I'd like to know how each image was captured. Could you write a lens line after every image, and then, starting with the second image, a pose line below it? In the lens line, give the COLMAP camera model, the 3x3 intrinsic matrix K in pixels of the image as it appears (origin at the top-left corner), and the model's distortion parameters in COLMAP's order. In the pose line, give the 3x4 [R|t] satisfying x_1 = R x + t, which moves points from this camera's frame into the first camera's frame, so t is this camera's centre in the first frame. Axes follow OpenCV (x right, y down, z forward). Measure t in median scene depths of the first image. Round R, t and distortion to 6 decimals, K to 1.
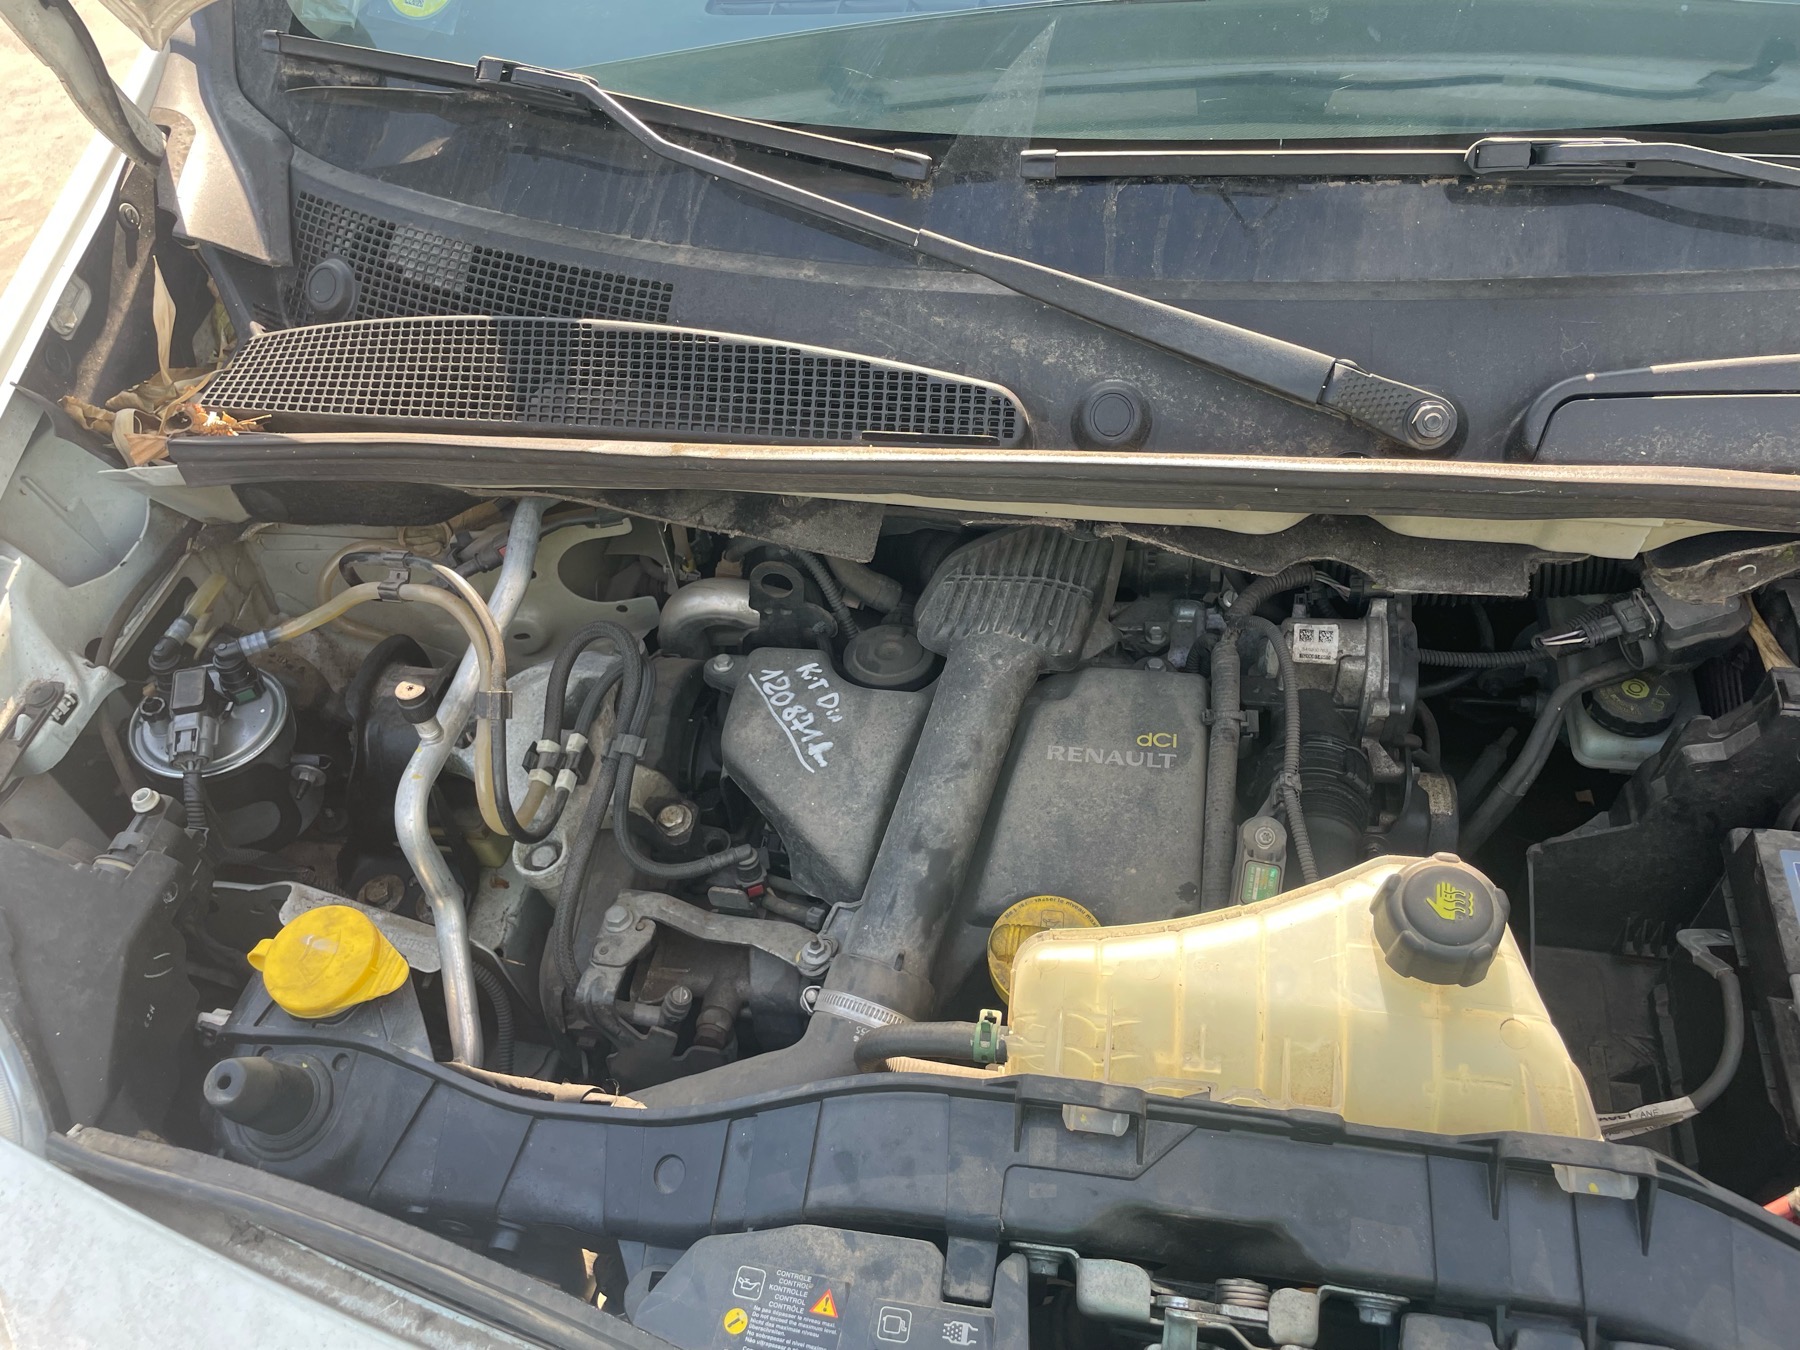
lens RADIAL K [[1366.0, 0, 886.3], [0, 1366.0, 657.7], [0, 0, 1]] dist [0.077206, -0.102502]
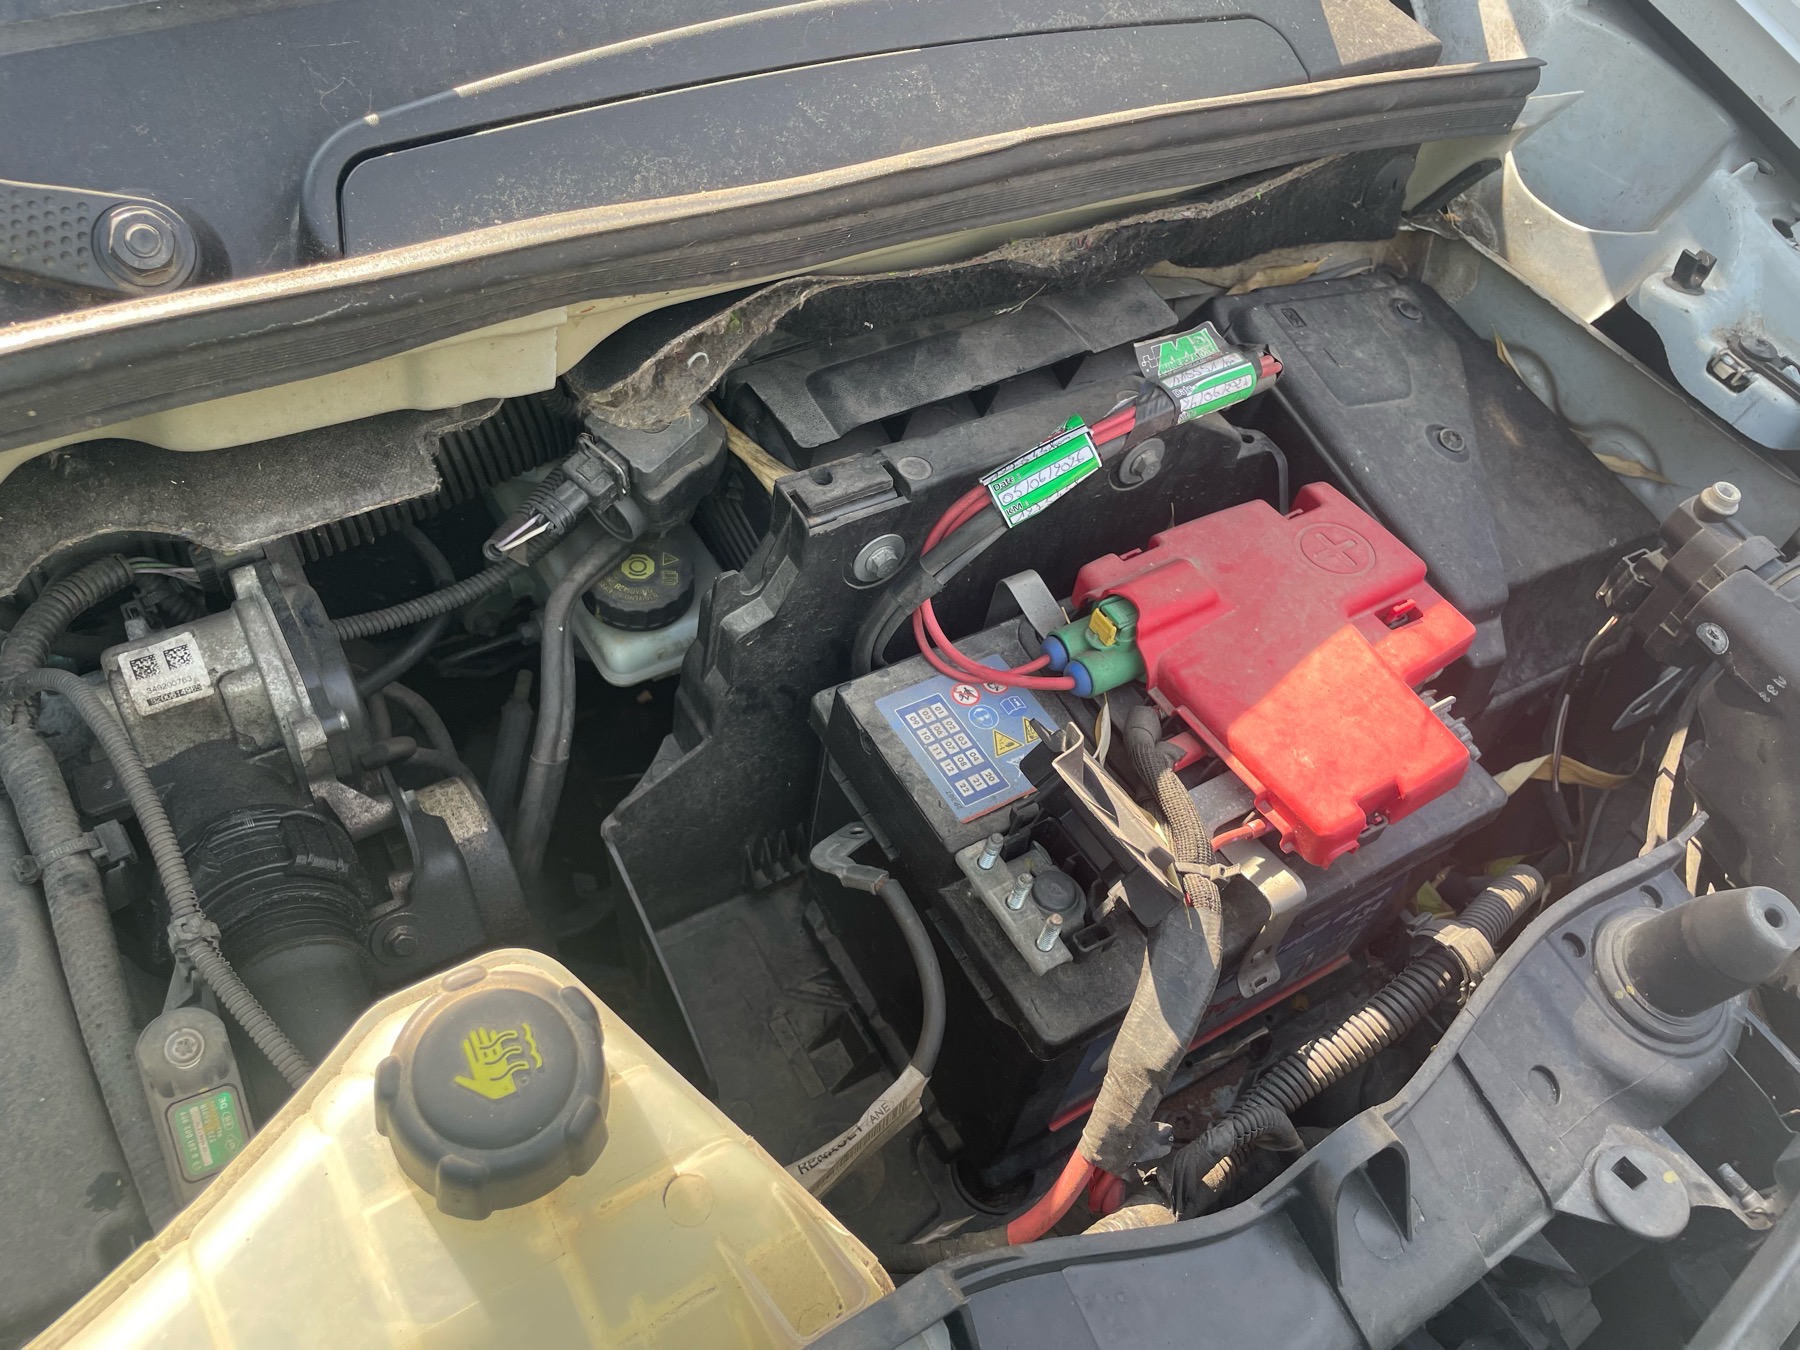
lens RADIAL K [[1366.0, 0, 901.6], [0, 1366.0, 674.4], [0, 0, 1]] dist [0.077206, -0.102502]
pose [[0.714852, -0.382447, 0.585424, 0.201274], [0.359293, 0.919108, 0.161709, 0.007695], [-0.599912, 0.094740, 0.794437, 0.356812]]
